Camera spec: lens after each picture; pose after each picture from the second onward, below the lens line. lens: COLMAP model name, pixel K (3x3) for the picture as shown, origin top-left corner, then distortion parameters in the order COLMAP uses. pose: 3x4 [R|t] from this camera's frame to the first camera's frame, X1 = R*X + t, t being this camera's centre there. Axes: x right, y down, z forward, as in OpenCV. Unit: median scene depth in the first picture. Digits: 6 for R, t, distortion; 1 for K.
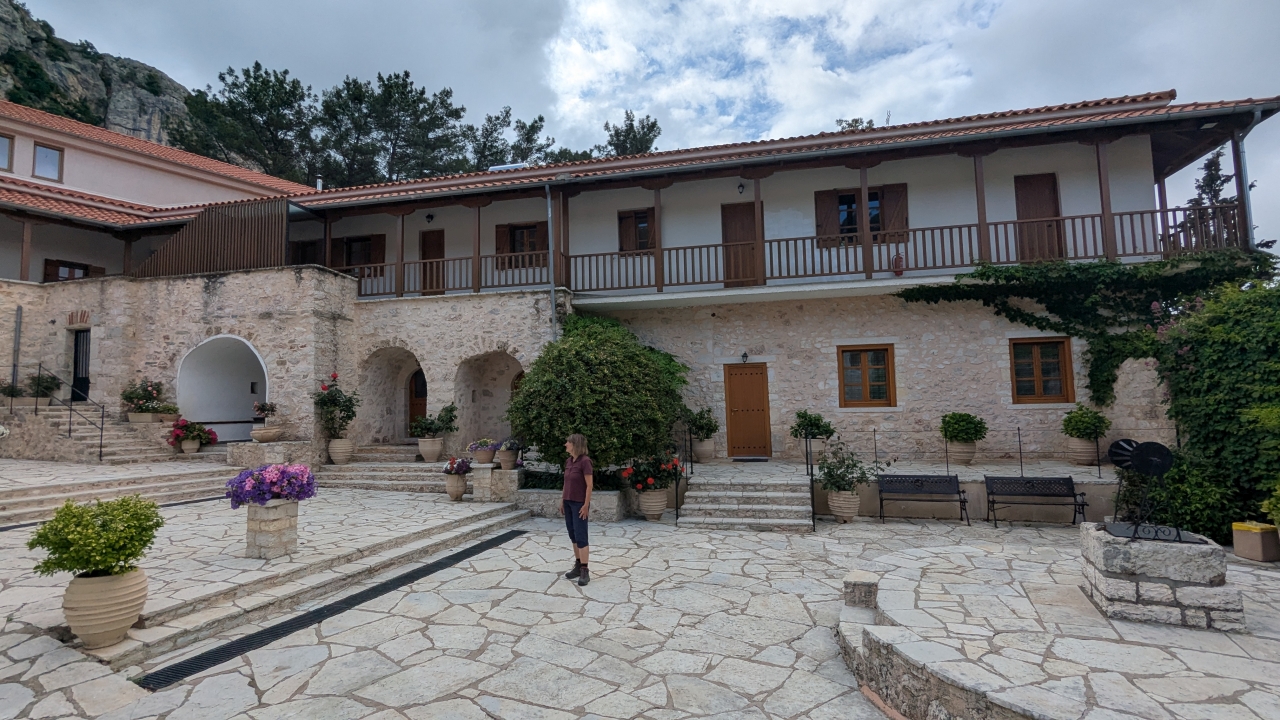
lens RADIAL K [[605.0, 0, 640.0], [0, 605.0, 360.0], [0, 0, 1]] dist [-0.000976, -0.000149]
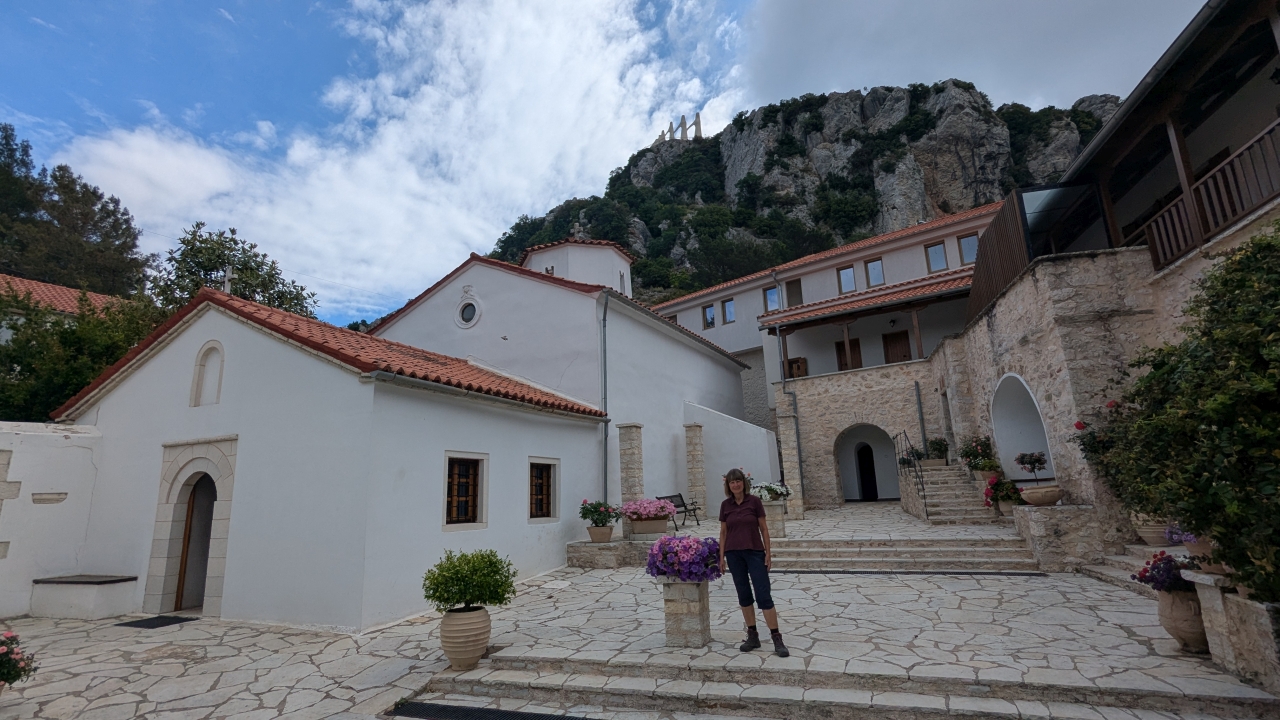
lens RADIAL K [[605.0, 0, 640.0], [0, 605.0, 360.0], [0, 0, 1]] dist [-0.000976, -0.000149]
pose [[-0.053903, -0.206577, -0.976944, 0.167435], [0.124884, 0.969290, -0.211849, 0.054200], [0.990706, -0.133424, -0.026450, 0.522017]]
